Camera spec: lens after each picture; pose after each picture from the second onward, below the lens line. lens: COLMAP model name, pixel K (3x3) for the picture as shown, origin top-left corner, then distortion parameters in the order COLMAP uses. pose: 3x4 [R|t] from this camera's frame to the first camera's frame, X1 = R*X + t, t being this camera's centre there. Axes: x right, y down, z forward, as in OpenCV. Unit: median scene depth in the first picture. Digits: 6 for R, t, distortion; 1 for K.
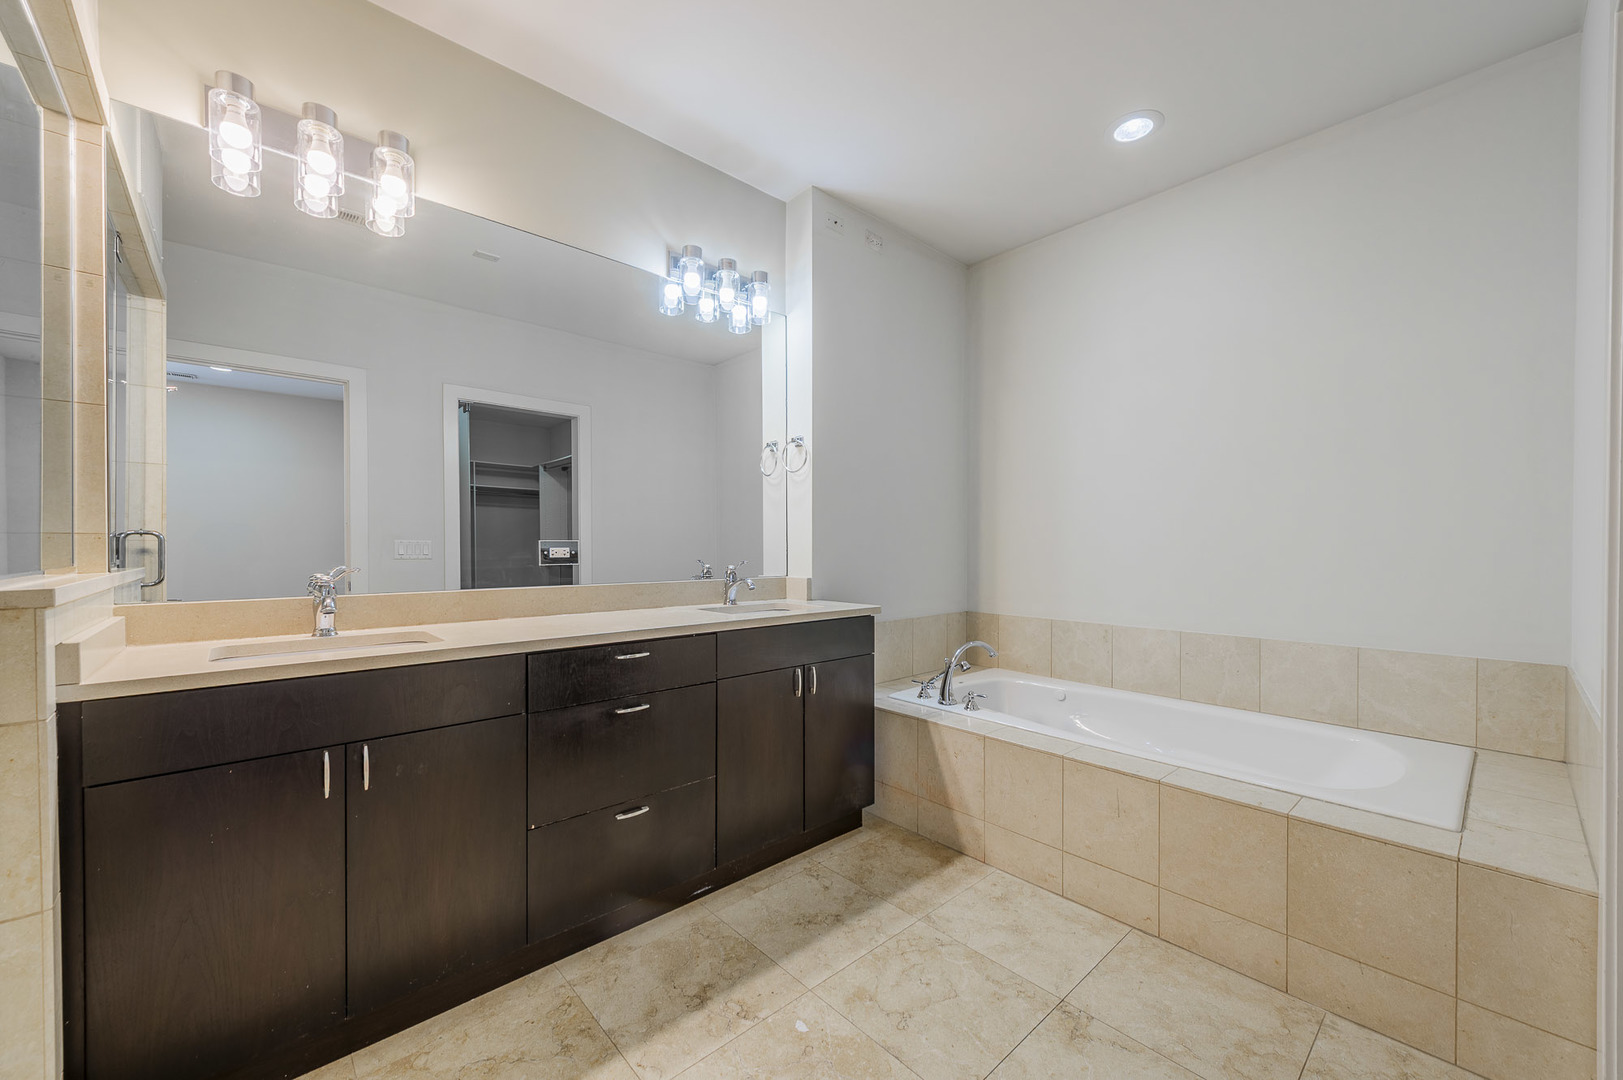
lens RADIAL K [[633.9, 0, 815.1], [0, 633.9, 551.6], [0, 0, 1]] dist [0.015317, -0.002885]
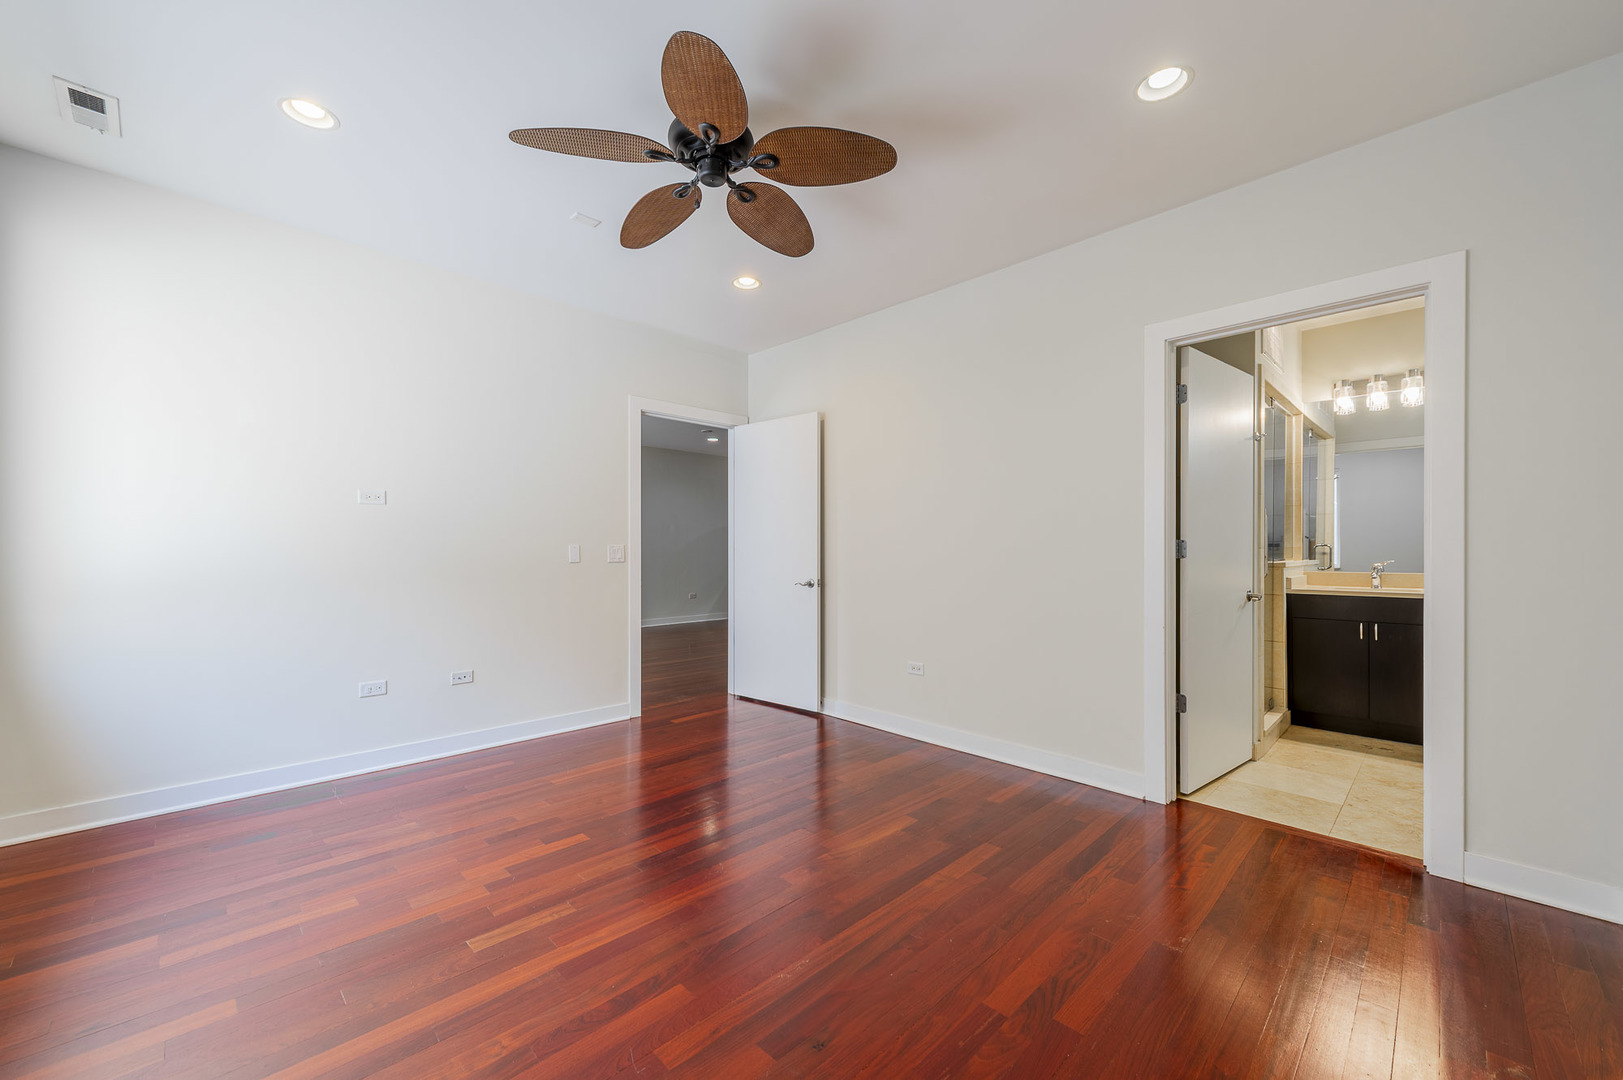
lens RADIAL K [[633.9, 0, 801.2], [0, 633.9, 549.3], [0, 0, 1]] dist [0.015317, -0.002885]
pose [[0.032978, -0.000814, -0.999456, 1.048327], [-0.009236, 0.999957, -0.001119, 0.004269], [0.999413, 0.009268, 0.032970, -0.834175]]
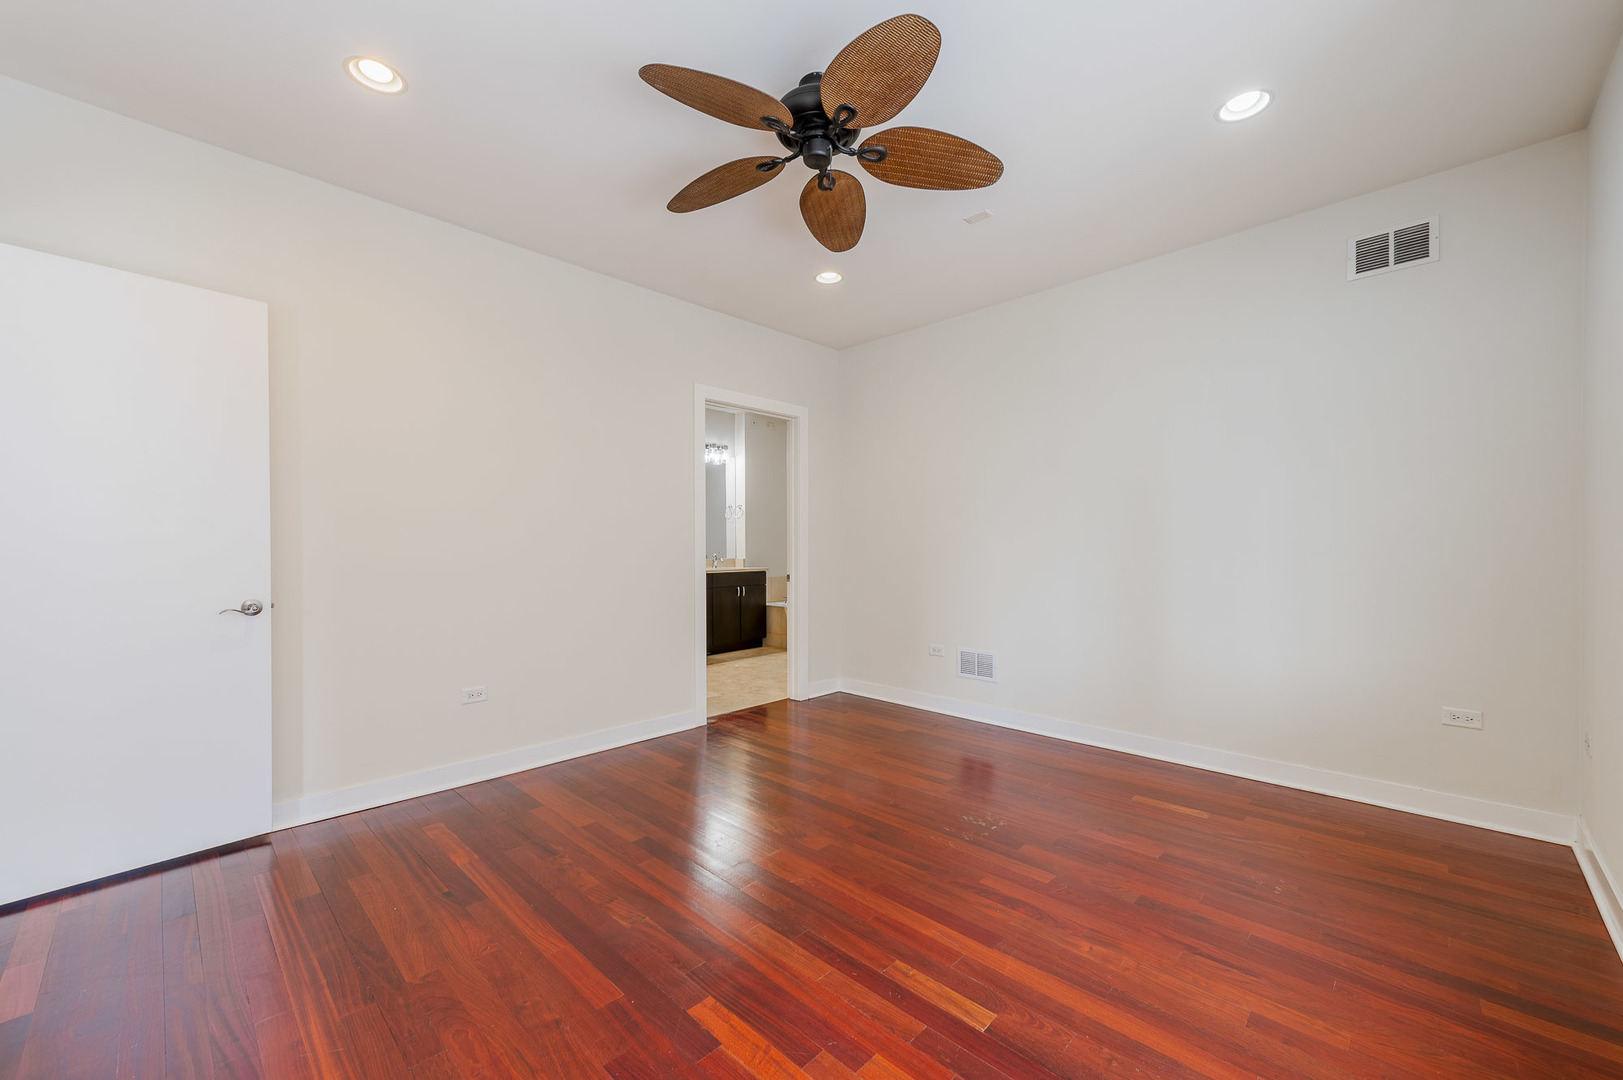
lens RADIAL K [[633.9, 0, 810.7], [0, 633.9, 546.2], [0, 0, 1]] dist [0.015317, -0.002885]
pose [[0.998417, -0.001091, 0.056232, 0.126969], [0.001514, 0.999971, -0.007483, 0.009930], [-0.056222, 0.007556, 0.998390, -1.759354]]
